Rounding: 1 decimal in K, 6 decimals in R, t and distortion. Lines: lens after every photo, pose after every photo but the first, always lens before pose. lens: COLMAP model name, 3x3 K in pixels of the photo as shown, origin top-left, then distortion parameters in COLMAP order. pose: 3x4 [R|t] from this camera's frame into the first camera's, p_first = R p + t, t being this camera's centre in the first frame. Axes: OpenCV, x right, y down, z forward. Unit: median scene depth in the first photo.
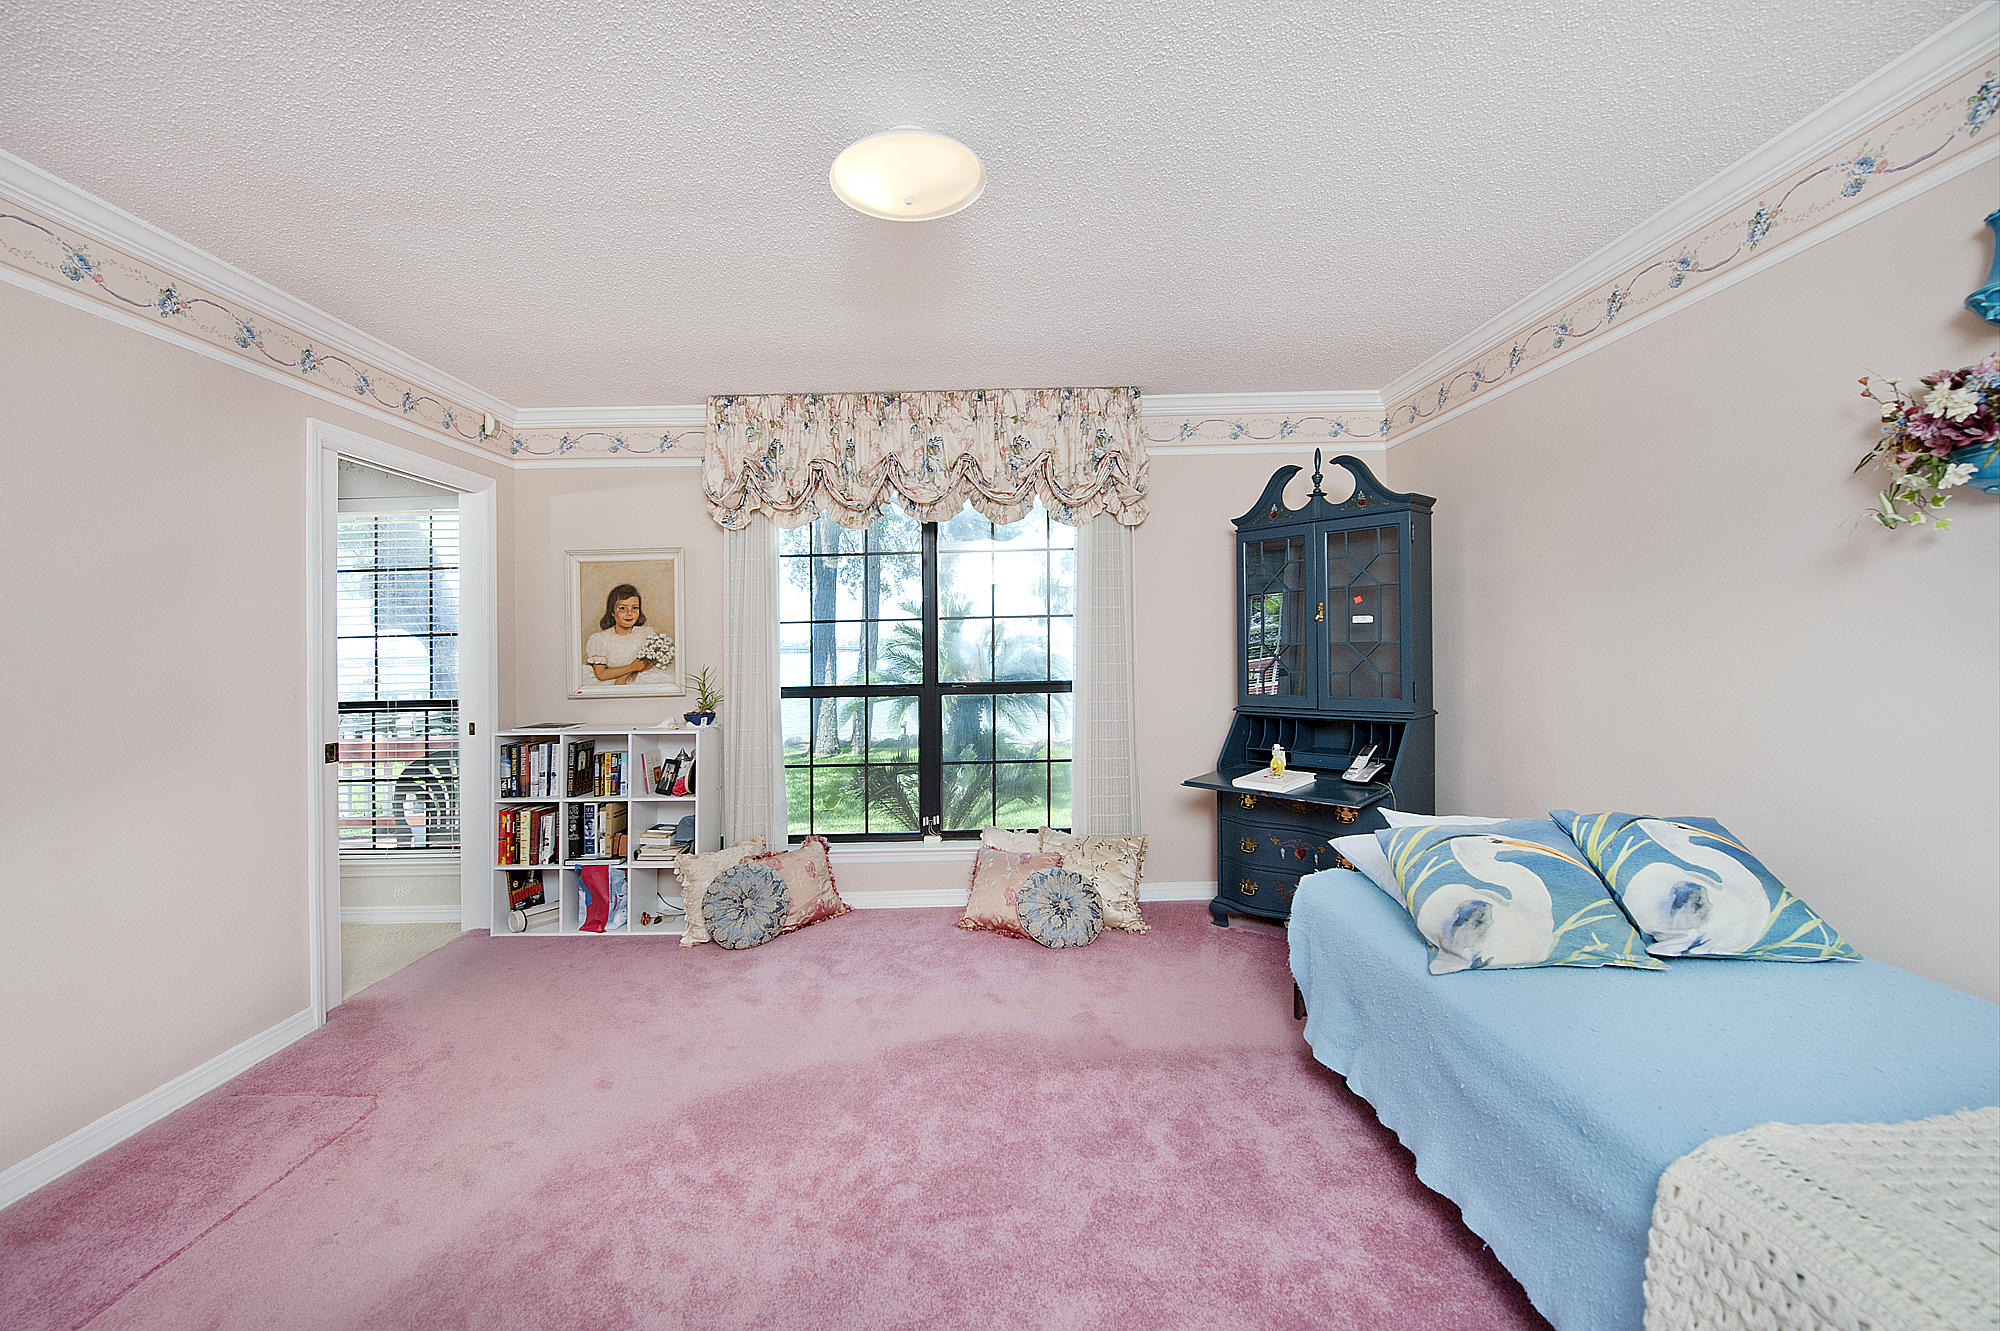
lens RADIAL K [[813.6, 0, 1026.3], [0, 813.6, 662.2], [0, 0, 1]] dist [-0.002628, -0.000453]
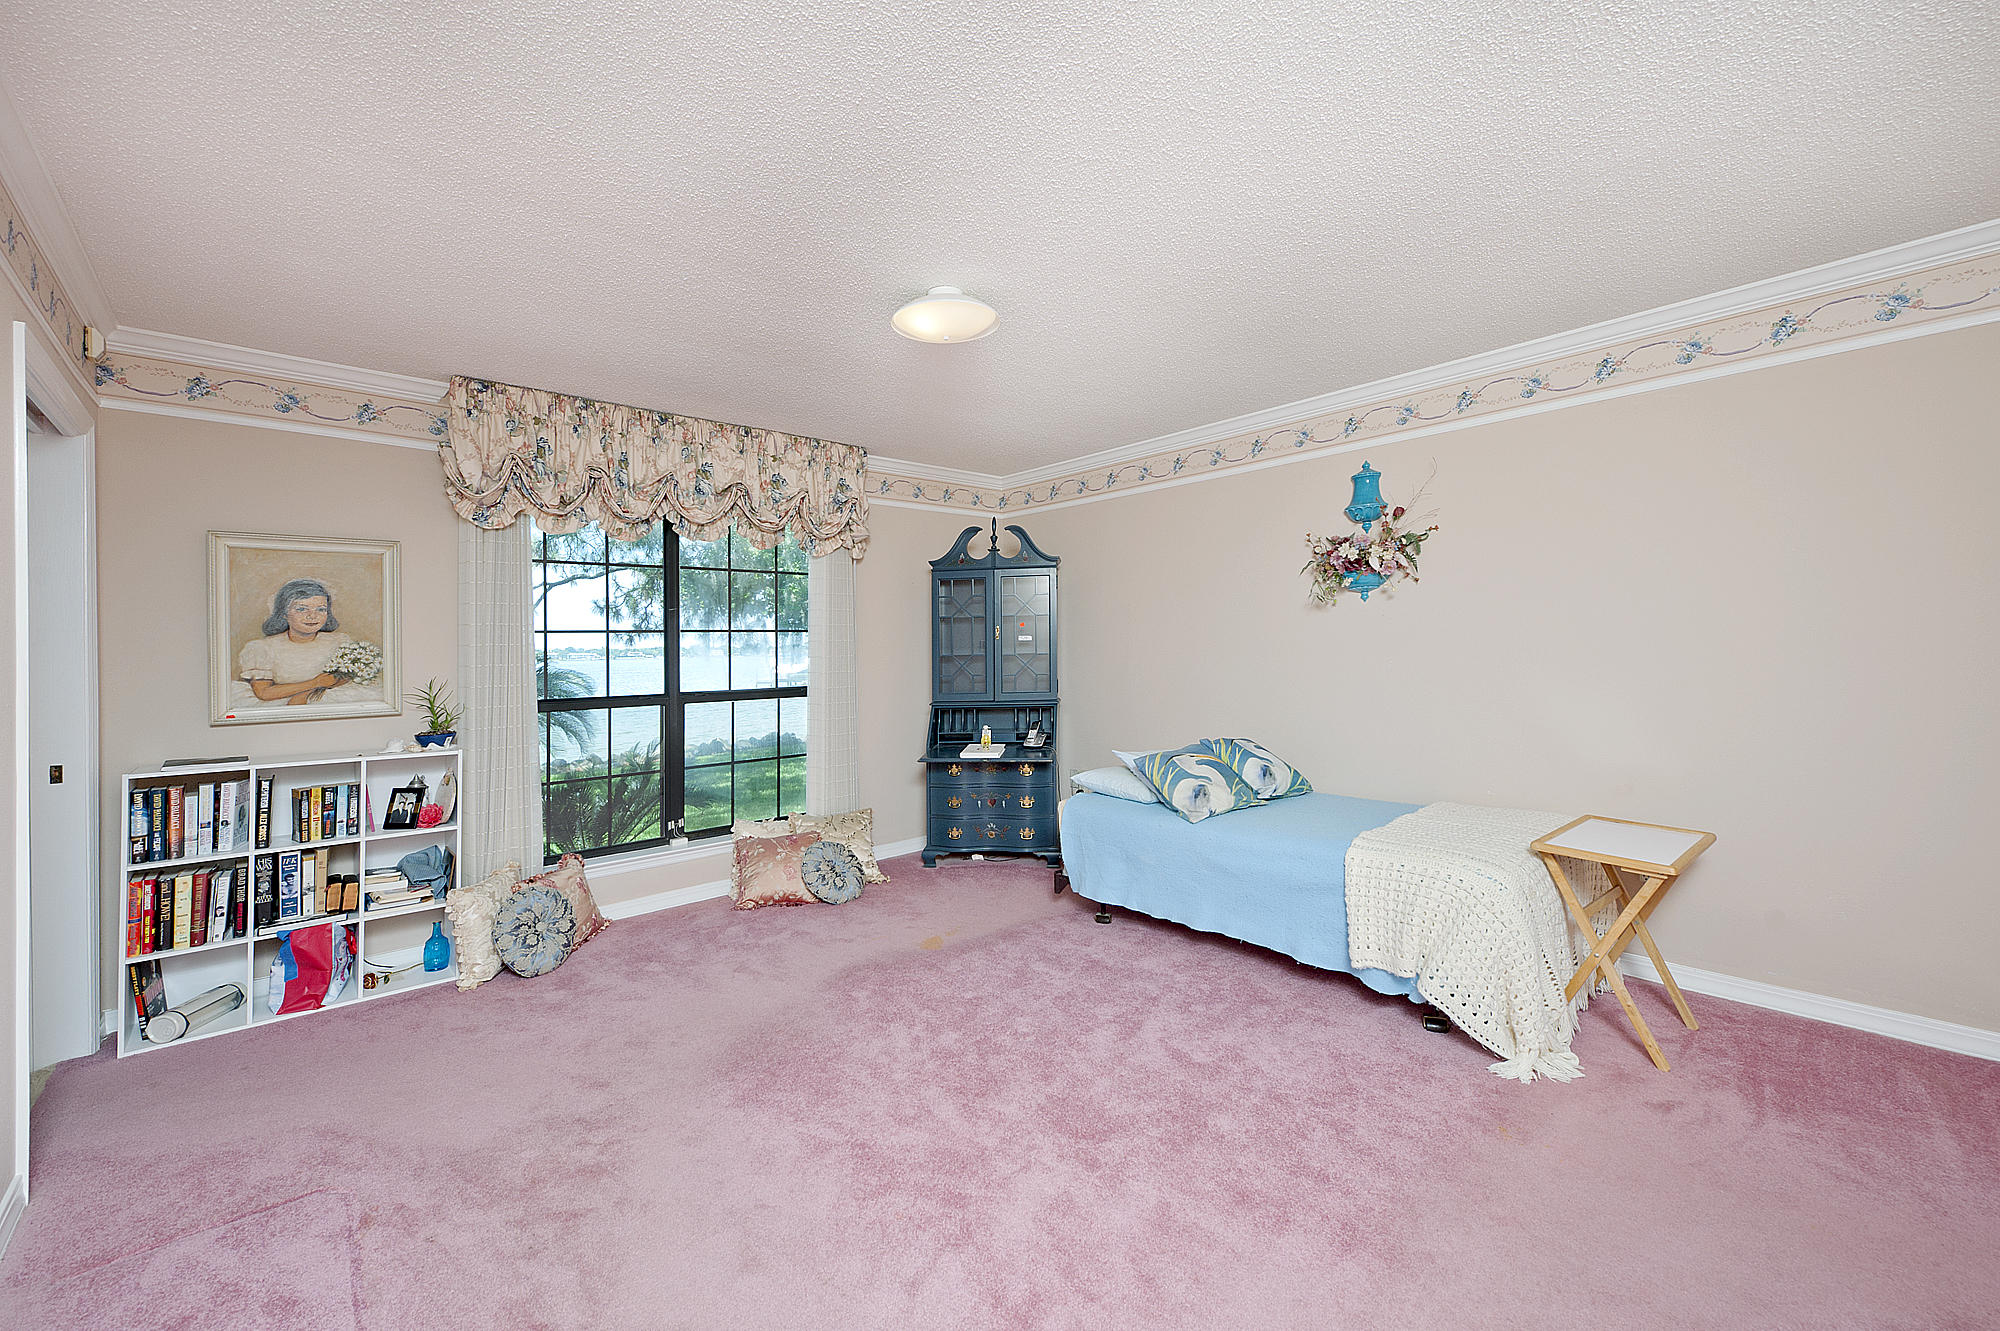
lens RADIAL K [[807.1, 0, 998.6], [0, 807.1, 691.0], [0, 0, 1]] dist [0.027584, -0.000169]
pose [[0.755733, -0.027486, 0.654303, -0.536778], [0.019504, 0.999620, 0.019465, 0.012415], [-0.654589, -0.001949, 0.755982, -0.068371]]
